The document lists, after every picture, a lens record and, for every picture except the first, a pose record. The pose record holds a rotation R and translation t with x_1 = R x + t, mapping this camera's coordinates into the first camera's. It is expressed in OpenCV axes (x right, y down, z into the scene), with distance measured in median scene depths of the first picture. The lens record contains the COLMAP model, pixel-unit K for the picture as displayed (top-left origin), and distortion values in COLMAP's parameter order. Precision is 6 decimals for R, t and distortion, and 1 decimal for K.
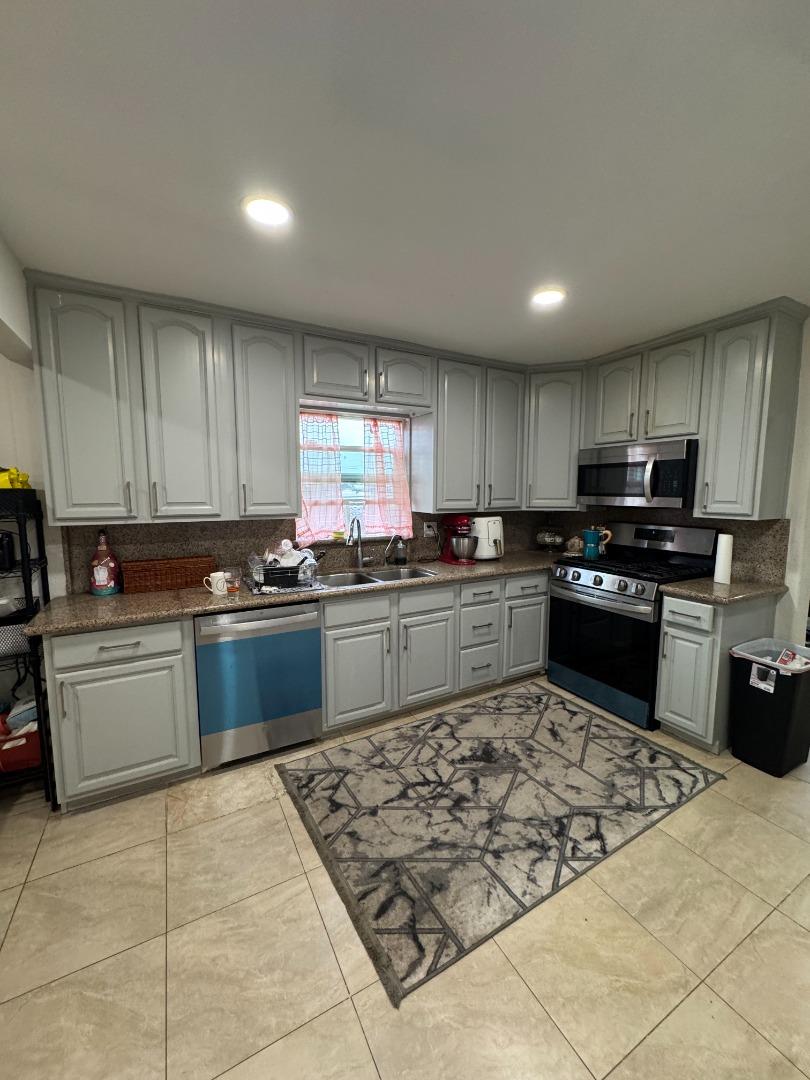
lens RADIAL K [[433.8, 0, 404.5], [0, 433.8, 538.0], [0, 0, 1]] dist [-0.003610, 0.000543]
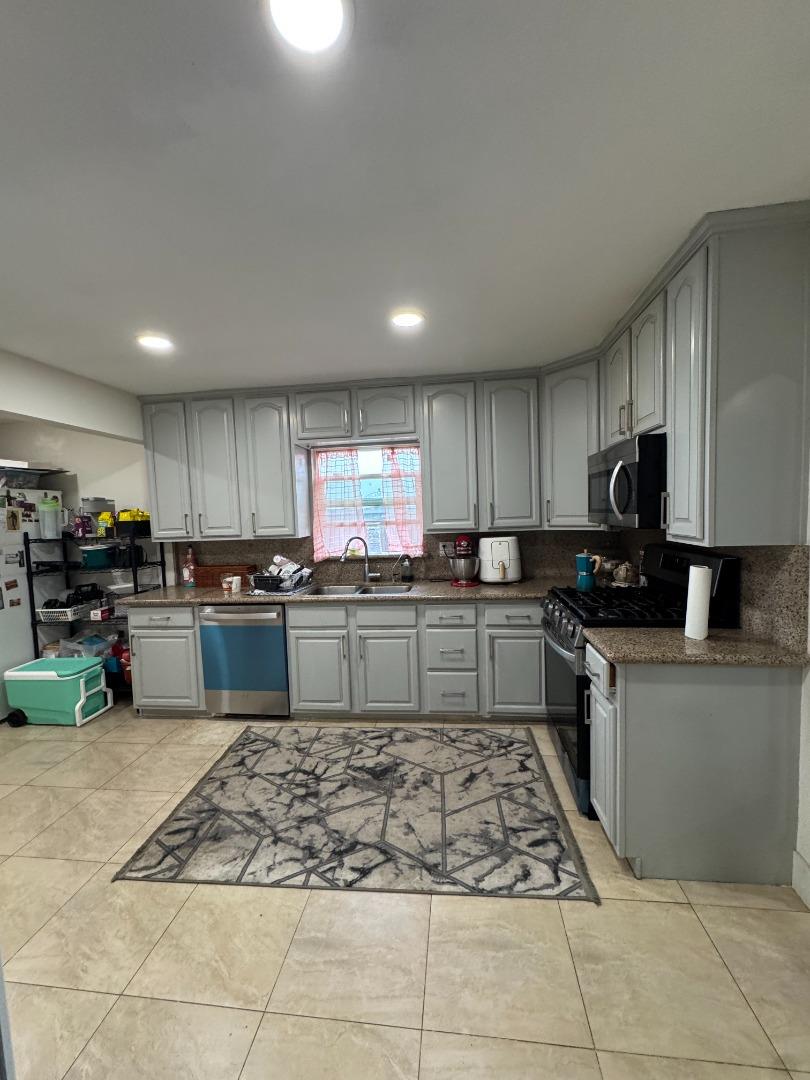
lens RADIAL K [[433.8, 0, 404.5], [0, 433.8, 538.0], [0, 0, 1]] dist [-0.003610, 0.000543]
pose [[0.809617, 0.007755, -0.586907, 0.860414], [-0.028049, 0.999281, -0.025490, -0.025884], [0.586288, 0.037099, 0.809253, 0.194238]]
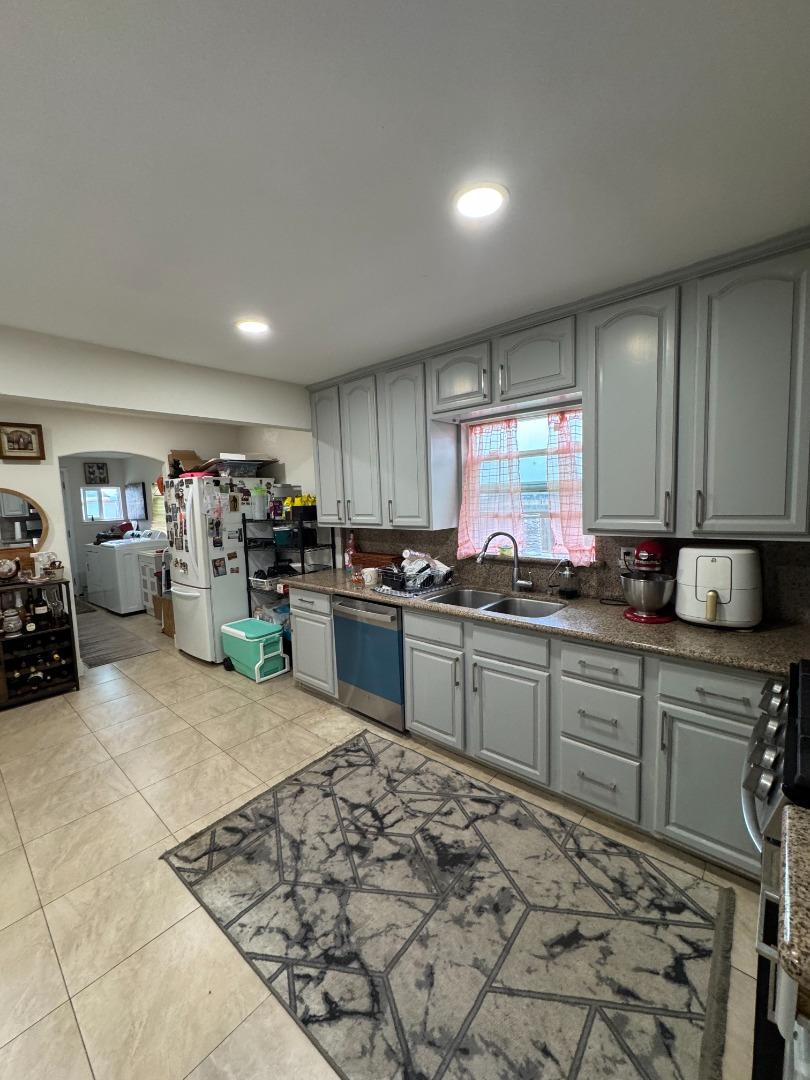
lens RADIAL K [[433.8, 0, 404.5], [0, 433.8, 538.0], [0, 0, 1]] dist [-0.003610, 0.000543]
pose [[0.332561, 0.079269, -0.939744, 0.861190], [-0.069910, 0.995792, 0.059257, -0.099252], [0.940487, 0.045990, 0.336703, 0.666768]]
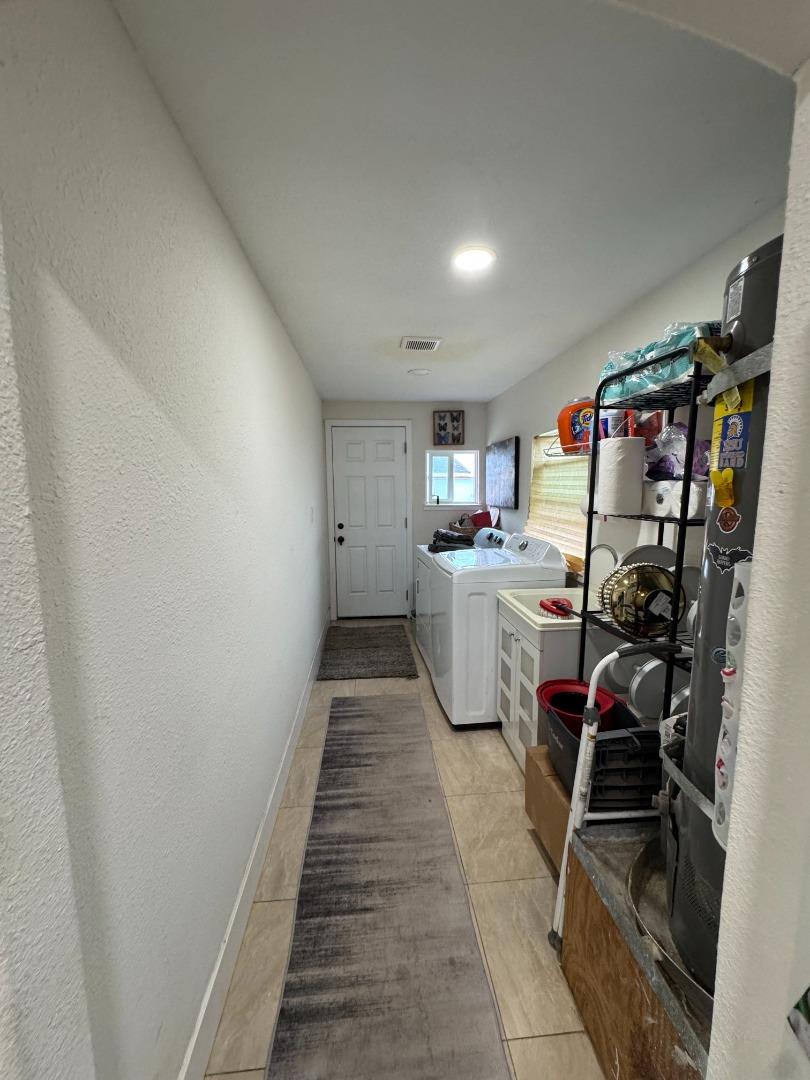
lens RADIAL K [[433.8, 0, 404.5], [0, 433.8, 538.0], [0, 0, 1]] dist [-0.003610, 0.000543]
pose [[-0.401096, 0.120842, -0.908031, -1.040457], [-0.093609, 0.980664, 0.171857, -0.054279], [0.911241, 0.153930, -0.382028, 0.220549]]
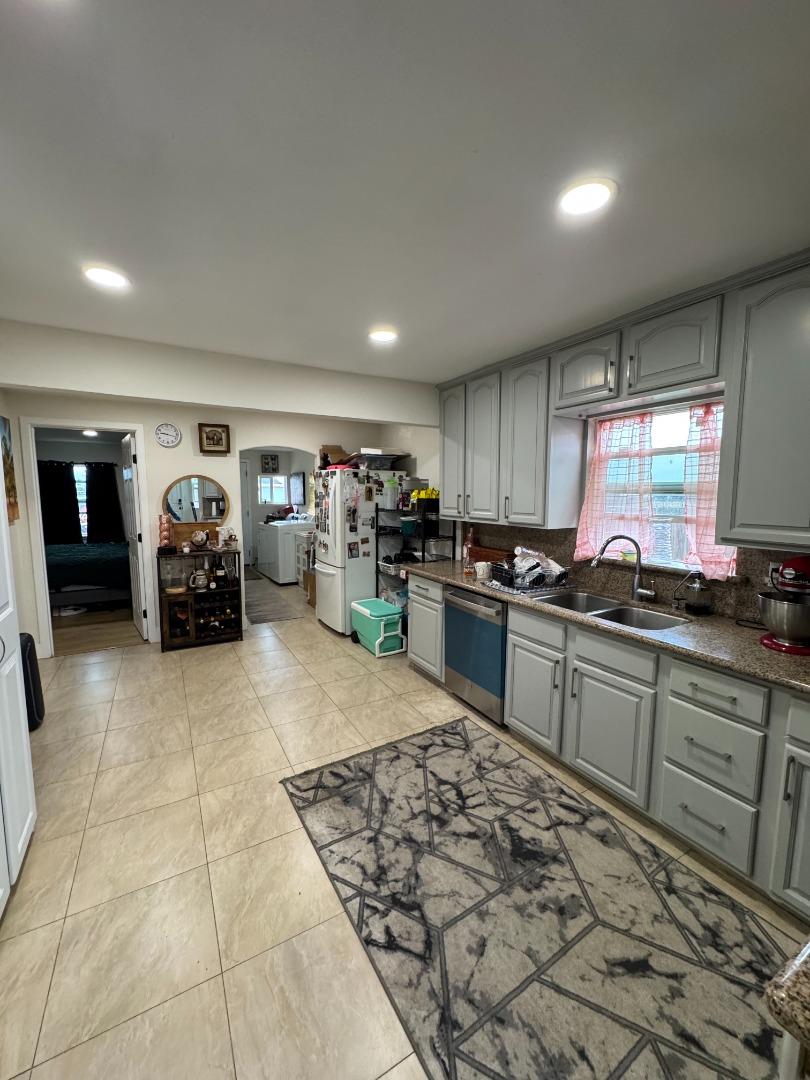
lens RADIAL K [[433.8, 0, 404.5], [0, 433.8, 538.0], [0, 0, 1]] dist [-0.003610, 0.000543]
pose [[0.012375, 0.105121, -0.994382, 0.925496], [-0.112027, 0.988343, 0.103089, -0.108451], [0.993628, 0.110122, 0.024008, 0.734889]]
